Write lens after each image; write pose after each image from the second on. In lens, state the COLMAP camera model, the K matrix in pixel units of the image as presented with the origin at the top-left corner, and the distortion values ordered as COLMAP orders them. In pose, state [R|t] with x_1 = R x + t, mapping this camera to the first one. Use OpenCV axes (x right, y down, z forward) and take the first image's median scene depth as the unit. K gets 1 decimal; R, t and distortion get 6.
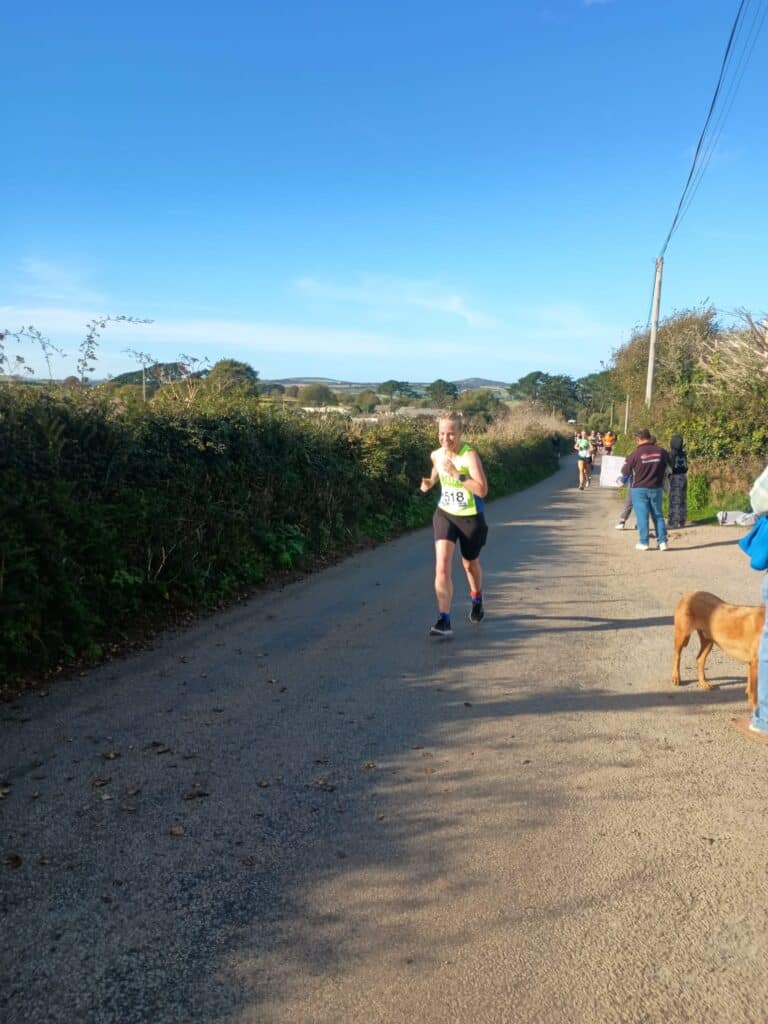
lens RADIAL K [[809.5, 0, 378.2], [0, 809.5, 516.0], [0, 0, 1]] dist [0.054158, -0.061883]
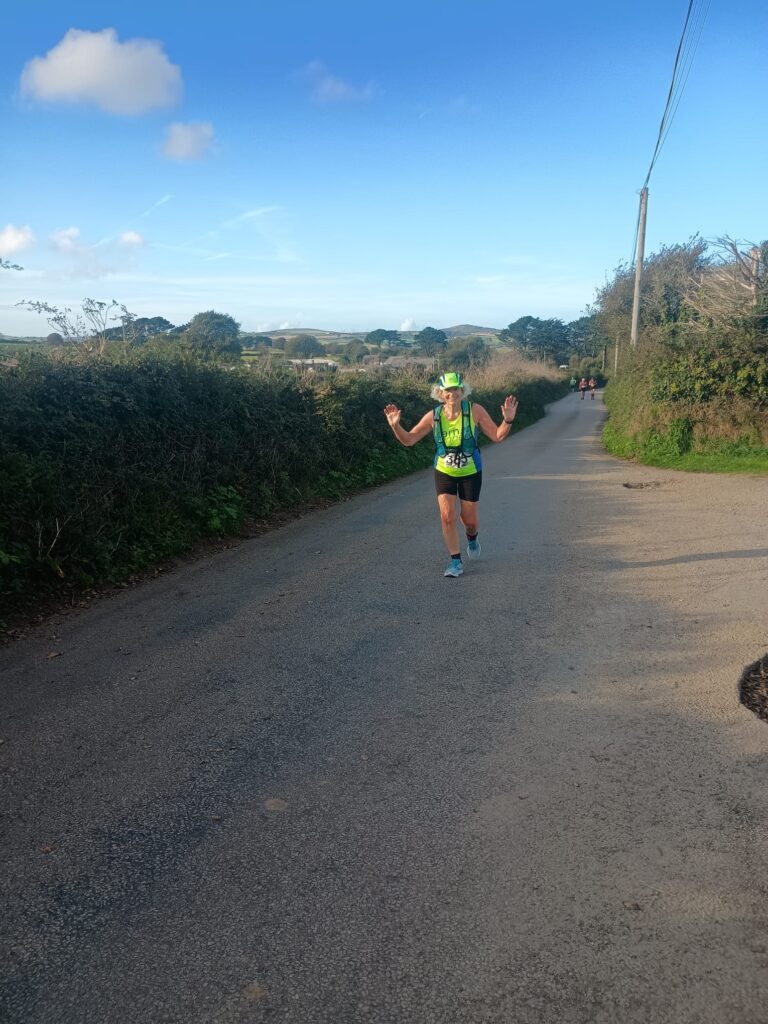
lens RADIAL K [[811.0, 0, 375.6], [0, 811.0, 514.9], [0, 0, 1]] dist [0.055453, -0.063800]
pose [[0.999637, -0.026909, 0.001570, 0.063663], [0.026773, 0.997974, 0.057707, -0.005768], [-0.003120, -0.057644, 0.998332, 0.092800]]
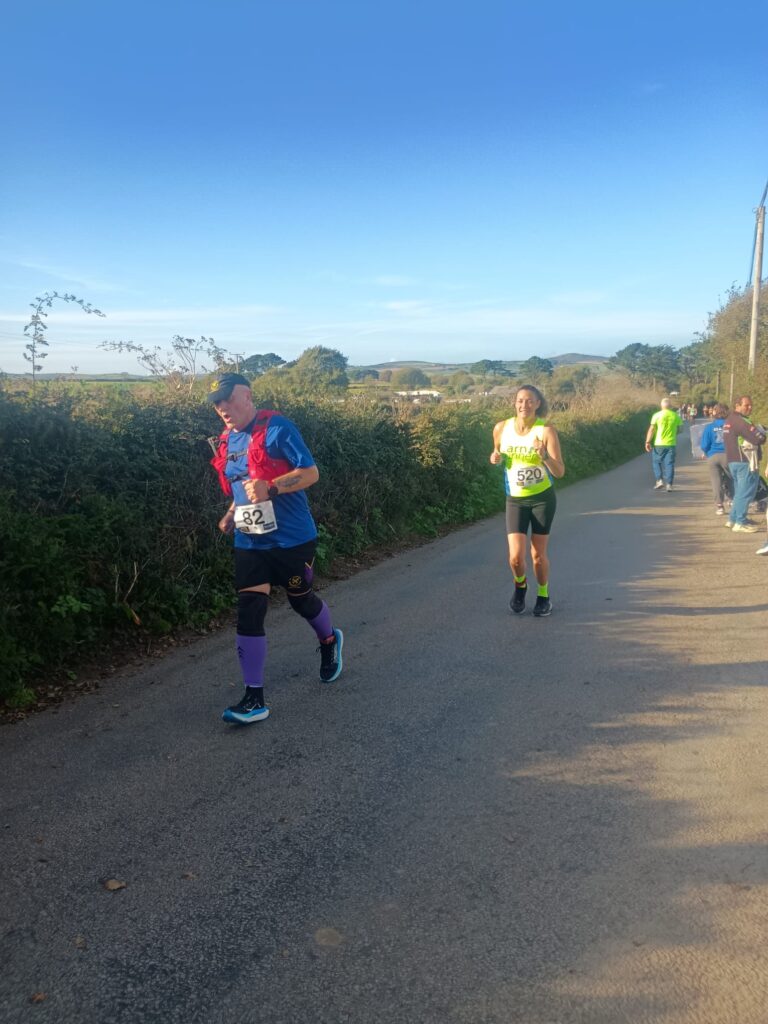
lens RADIAL K [[802.2, 0, 388.4], [0, 802.2, 512.9], [0, 0, 1]] dist [0.055470, -0.066865]
pose [[0.993328, -0.027232, -0.112058, 0.074793], [0.029300, 0.999429, 0.016850, -0.015423], [0.111535, -0.020021, 0.993559, 0.156614]]
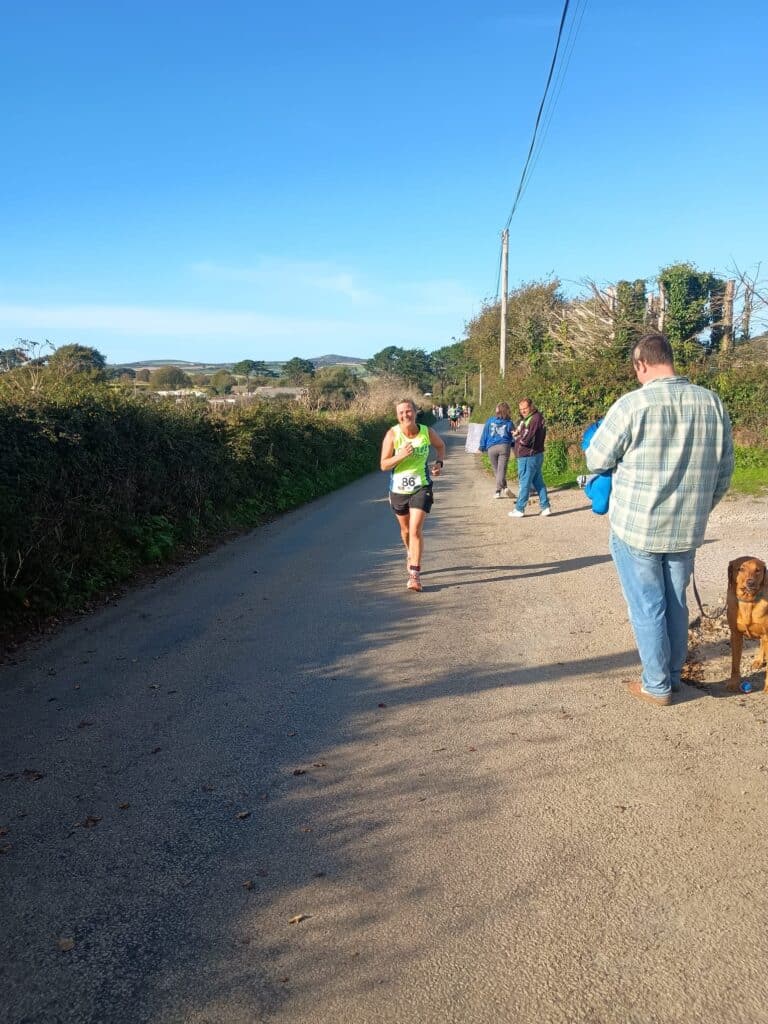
lens RADIAL K [[811.6, 0, 361.4], [0, 811.6, 512.9], [0, 0, 1]] dist [0.049829, -0.058078]
pose [[0.987431, -0.064486, 0.144299, -0.010263], [0.061292, 0.997769, 0.026478, -0.003366], [-0.145685, -0.017301, 0.989180, 0.025157]]
